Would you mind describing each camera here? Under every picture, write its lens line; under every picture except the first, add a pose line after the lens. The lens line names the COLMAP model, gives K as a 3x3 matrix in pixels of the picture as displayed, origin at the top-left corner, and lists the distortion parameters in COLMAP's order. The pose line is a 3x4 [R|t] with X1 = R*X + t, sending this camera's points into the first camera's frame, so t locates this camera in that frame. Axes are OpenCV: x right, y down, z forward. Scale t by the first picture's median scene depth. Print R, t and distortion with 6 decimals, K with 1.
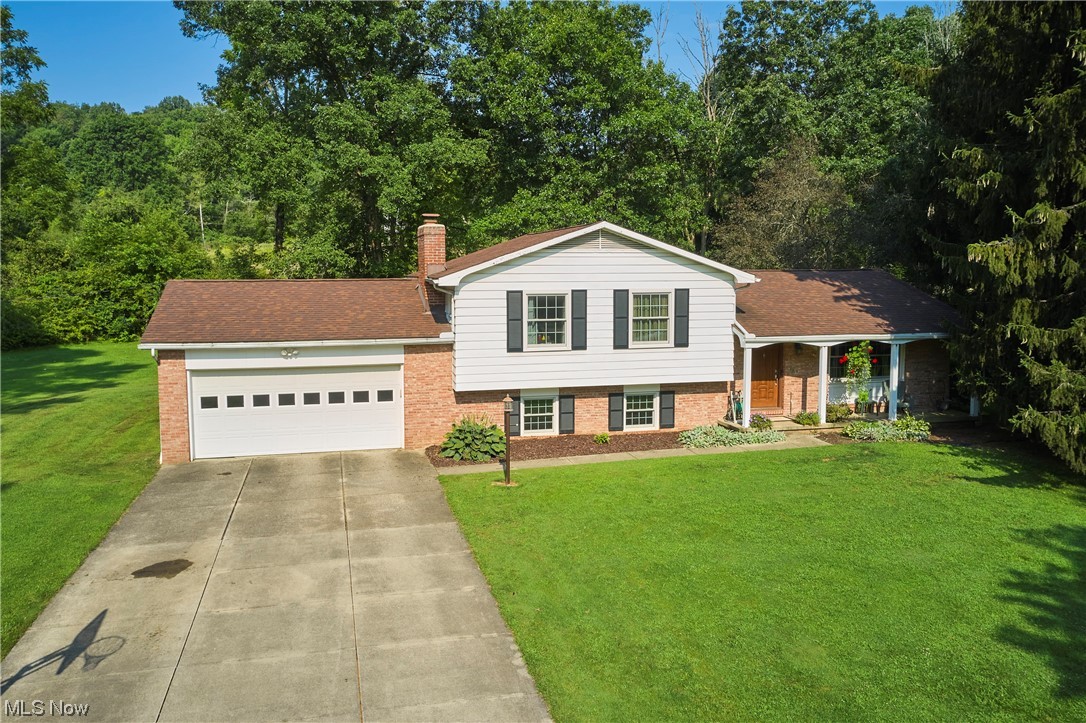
lens RADIAL K [[859.4, 0, 534.2], [0, 859.4, 360.6], [0, 0, 1]] dist [0.012156, 0.003301]
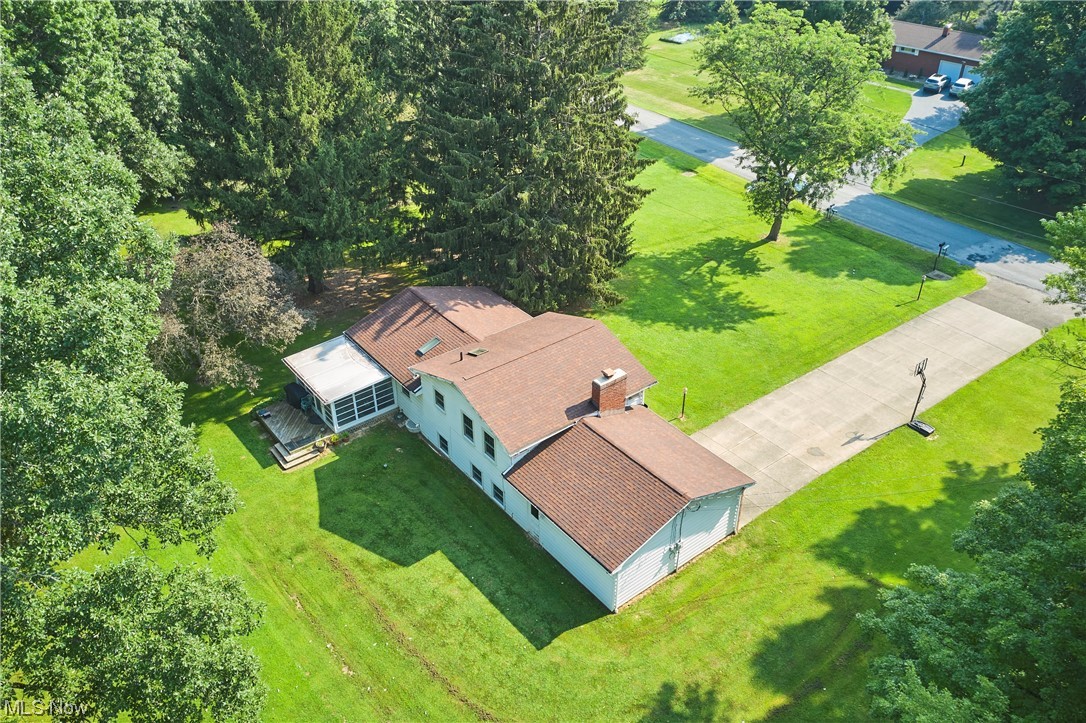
lens RADIAL K [[857.1, 0, 543.0], [0, 857.1, 361.5], [0, 0, 1]] dist [-0.006268, -0.005498]
pose [[-0.422009, -0.484518, 0.766258, -1.434994], [0.103038, 0.814097, 0.571515, -1.233109], [-0.900717, 0.320138, -0.293633, 1.724122]]
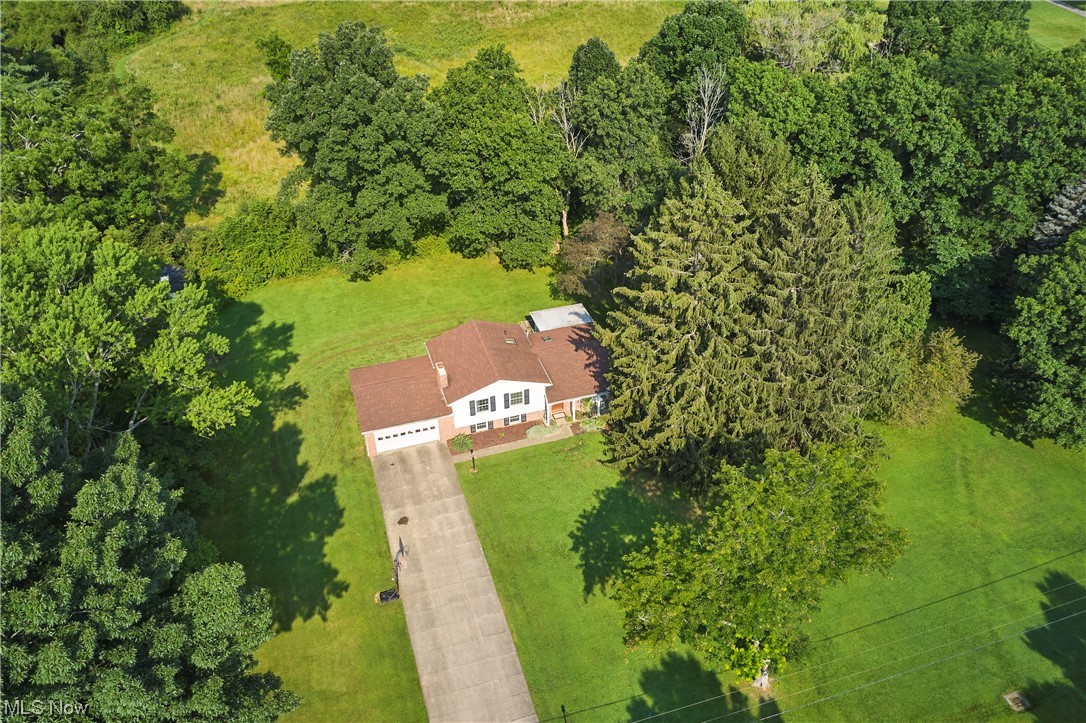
lens RADIAL K [[857.1, 0, 543.0], [0, 857.1, 361.5], [0, 0, 1]] dist [-0.006268, -0.005498]
pose [[0.997031, -0.051207, 0.057501, 0.062597], [0.014509, 0.858362, 0.512840, -1.786012], [-0.075617, -0.510483, 0.856556, -1.612614]]
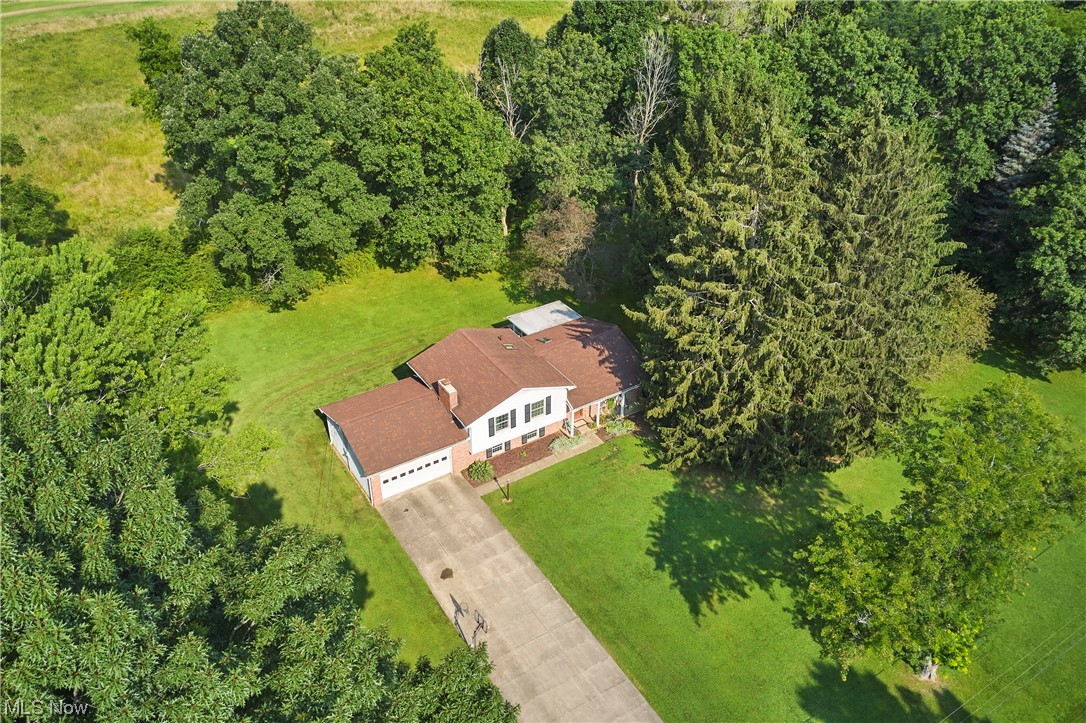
lens RADIAL K [[857.1, 0, 543.0], [0, 857.1, 361.5], [0, 0, 1]] dist [-0.006268, -0.005498]
pose [[0.942695, -0.179401, 0.281322, -0.573772], [0.025844, 0.879876, 0.474500, -1.457064], [-0.332654, -0.440038, 0.834091, -1.152858]]
